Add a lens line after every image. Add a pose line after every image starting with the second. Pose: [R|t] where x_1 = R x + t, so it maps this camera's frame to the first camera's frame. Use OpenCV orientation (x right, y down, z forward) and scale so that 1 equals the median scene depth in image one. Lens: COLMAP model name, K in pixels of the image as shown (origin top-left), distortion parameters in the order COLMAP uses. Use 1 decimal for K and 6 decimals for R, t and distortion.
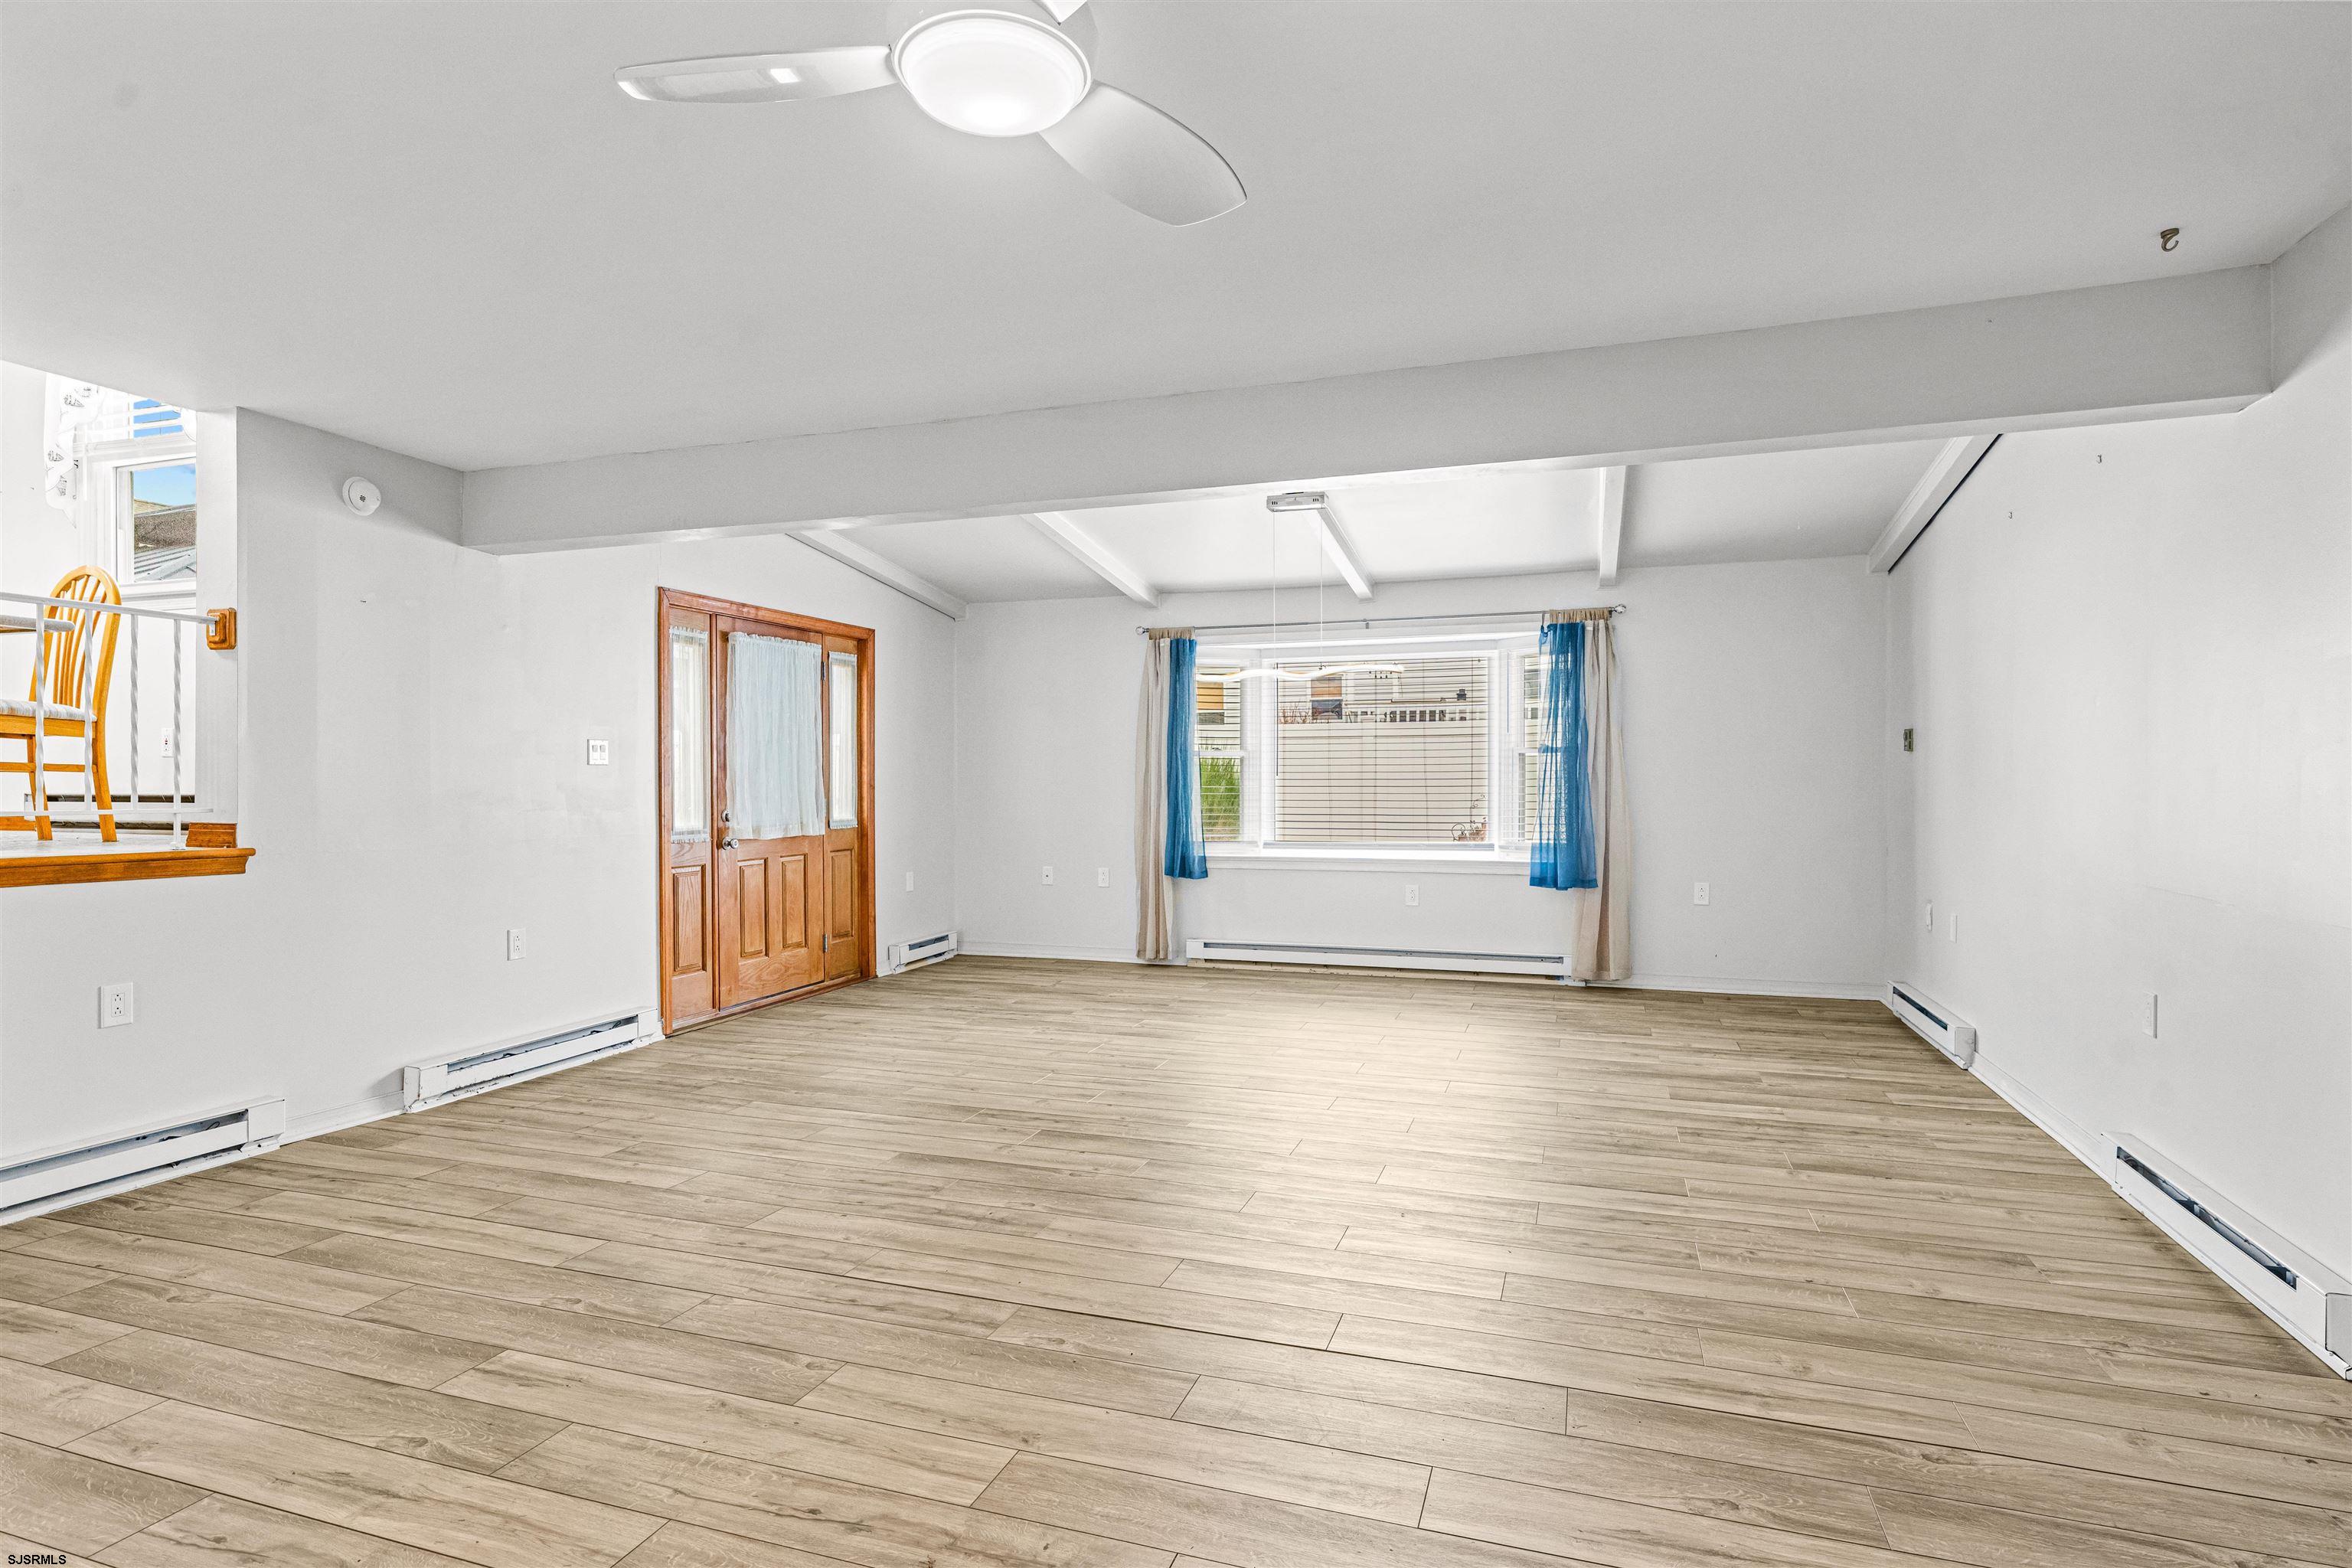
lens RADIAL K [[1226.3, 0, 1179.6], [0, 1226.3, 783.4], [0, 0, 1]] dist [0.002132, 0.000178]
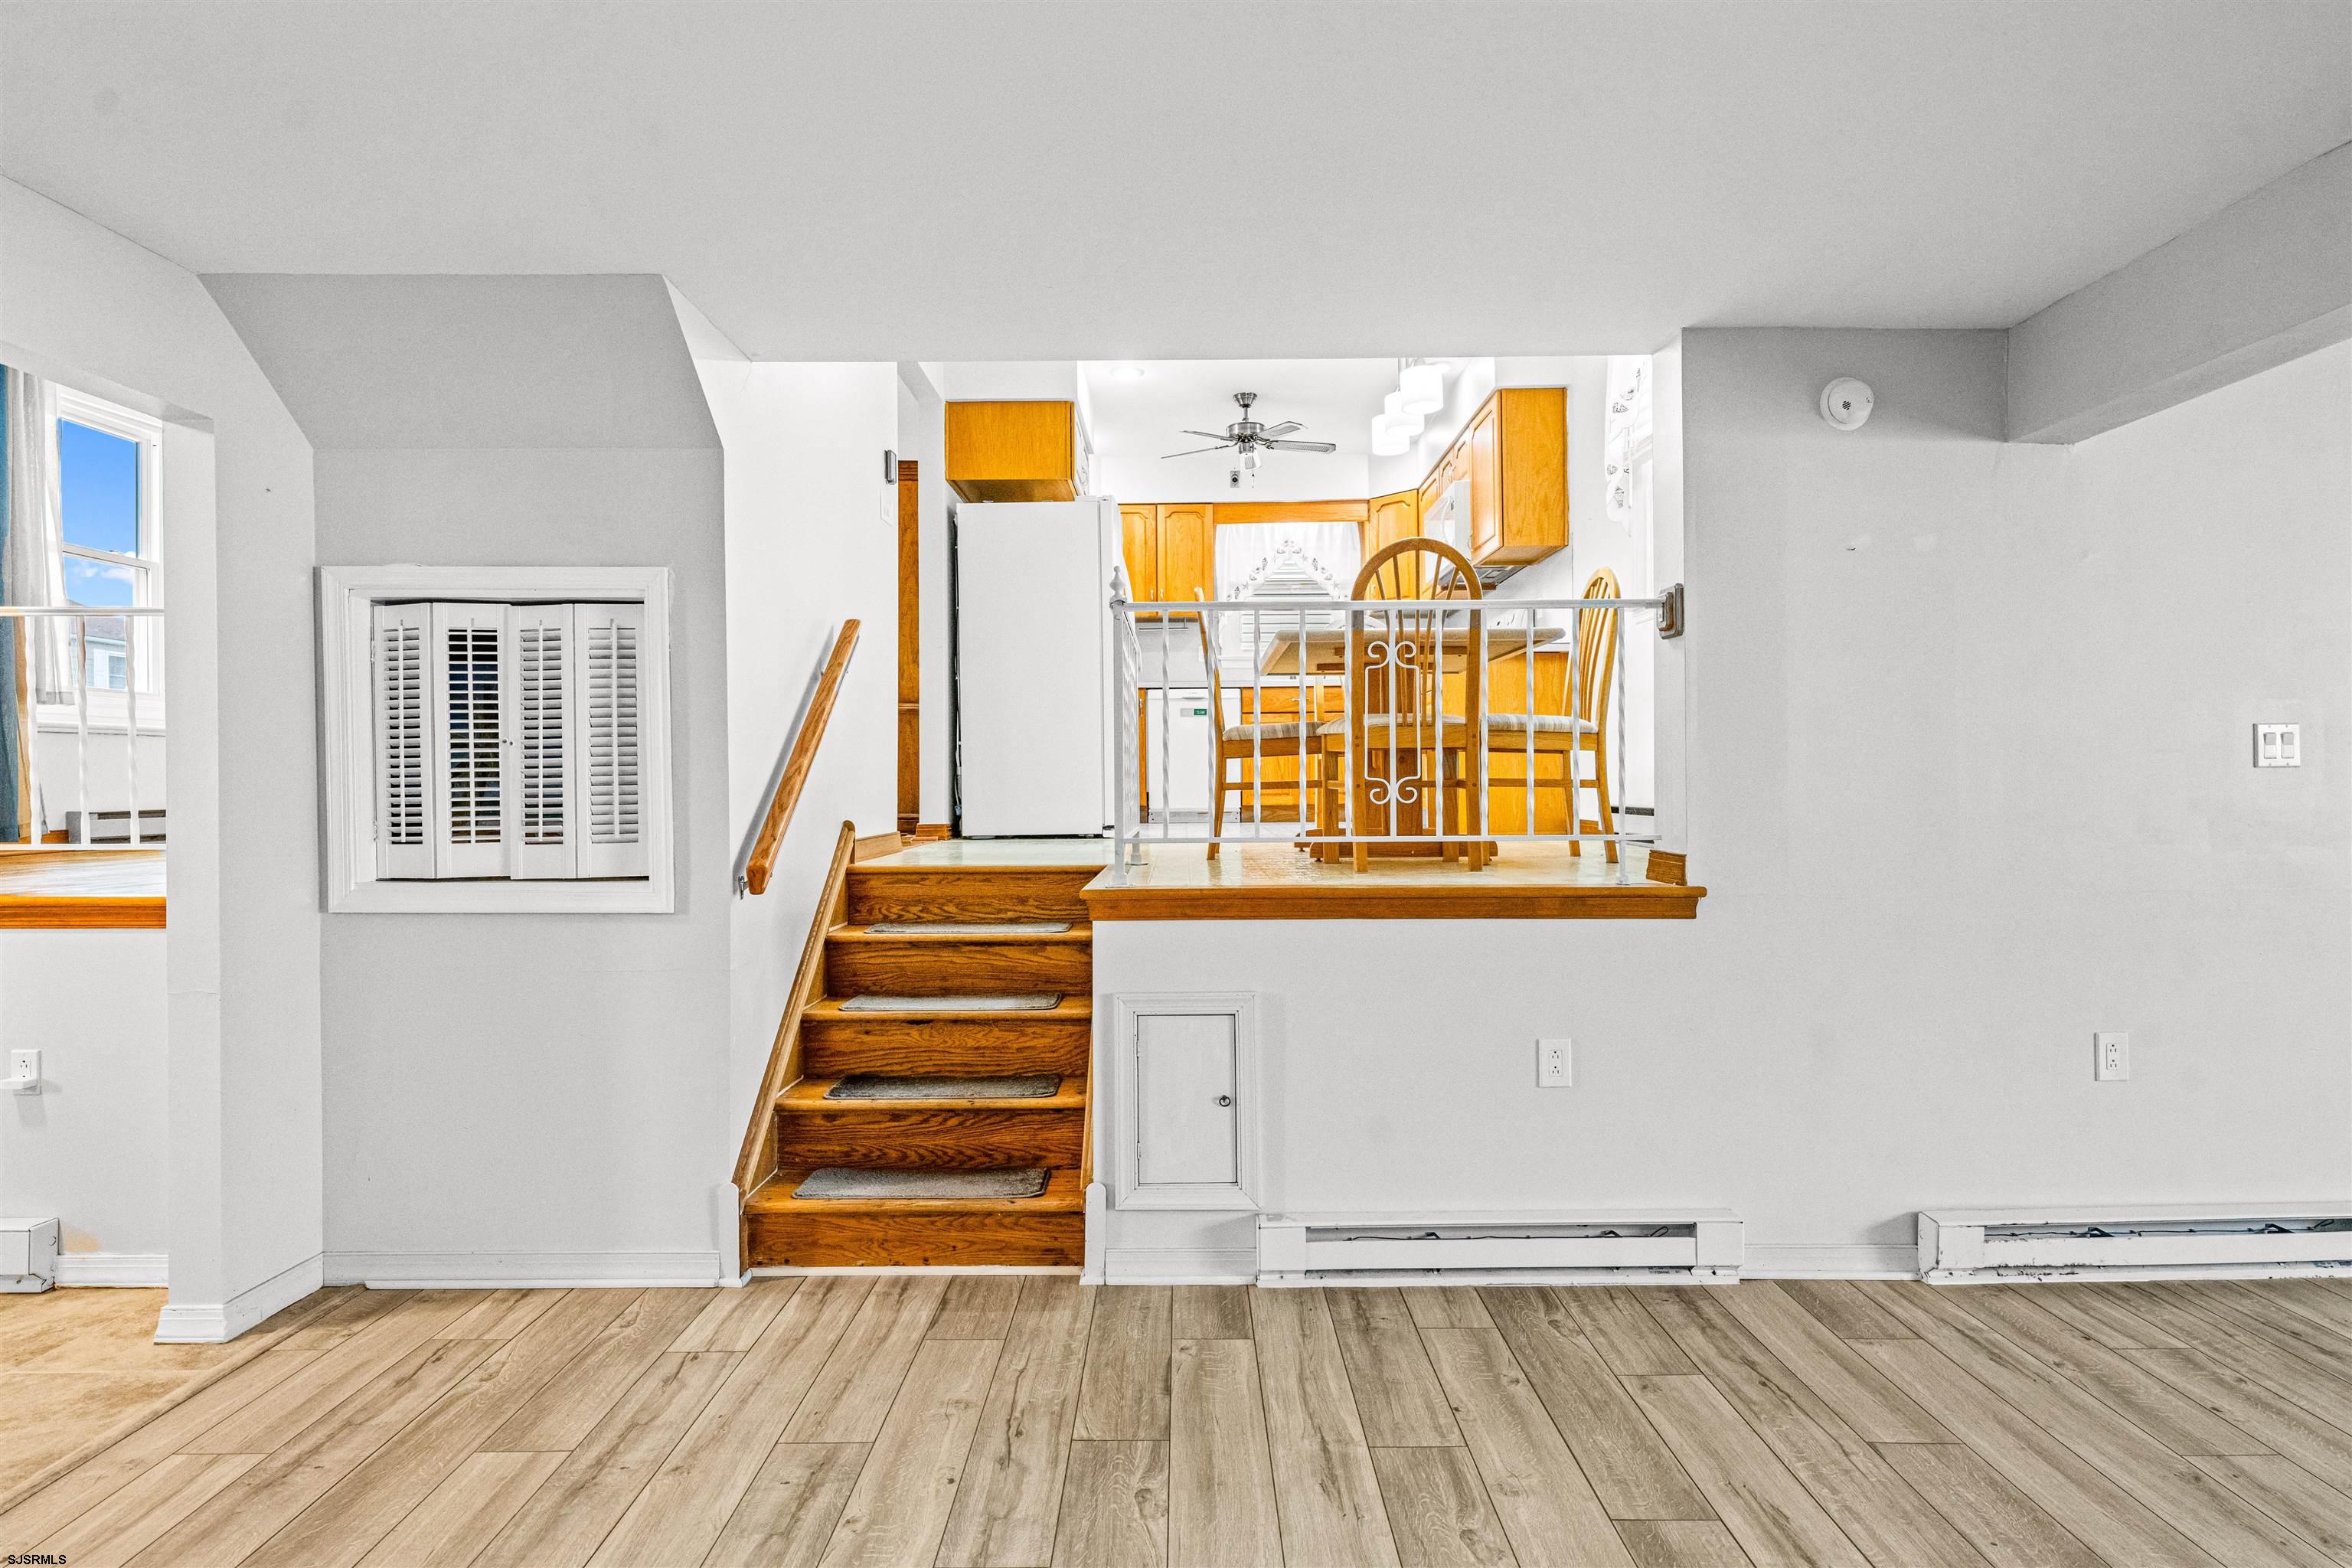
lens RADIAL K [[1167.2, 0, 1186.6], [0, 1167.2, 782.1], [0, 0, 1]] dist [0.001578, 0.000355]
pose [[0.326117, -0.004442, -0.945319, -0.161582], [0.008044, 0.999966, -0.001924, -0.015173], [0.945295, -0.006976, 0.326141, 0.449495]]
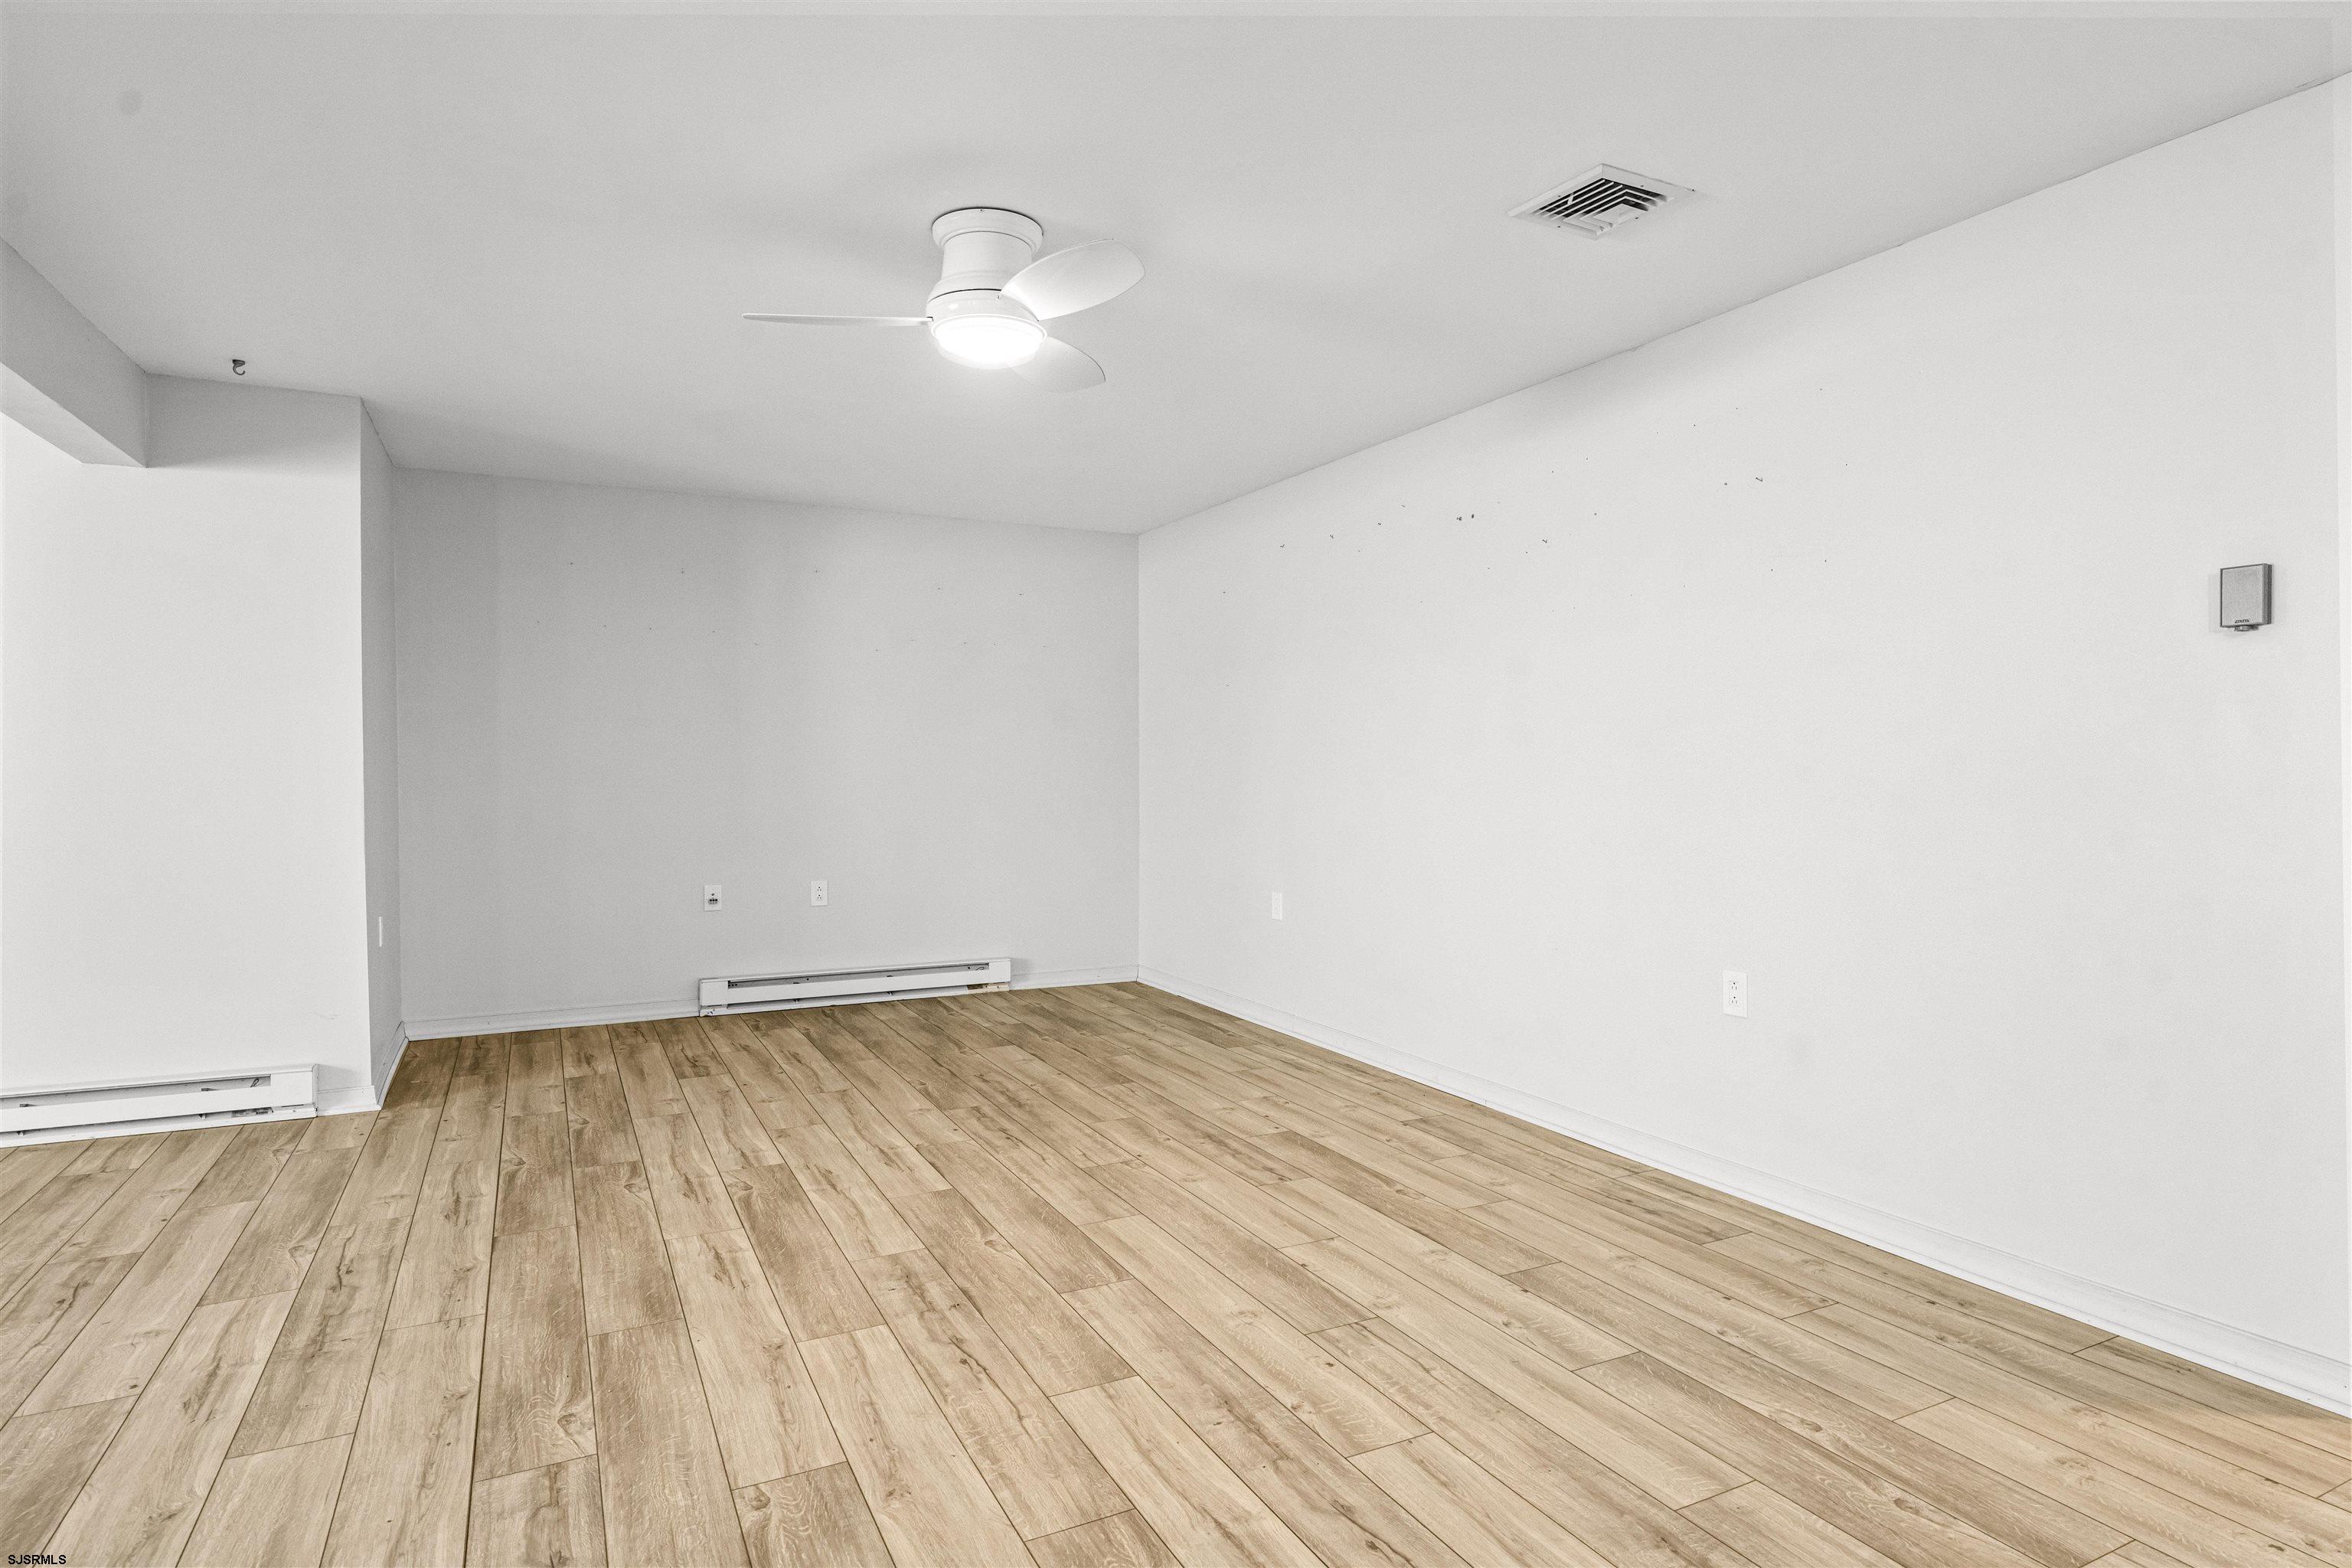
lens RADIAL K [[1256.3, 0, 1181.1], [0, 1256.3, 791.2], [0, 0, 1]] dist [-0.000026, -0.000068]
pose [[-0.720119, -0.017326, 0.693634, -0.660201], [-0.002305, 0.999742, 0.022579, 0.005290], [-0.693846, 0.014661, -0.719974, 0.884129]]
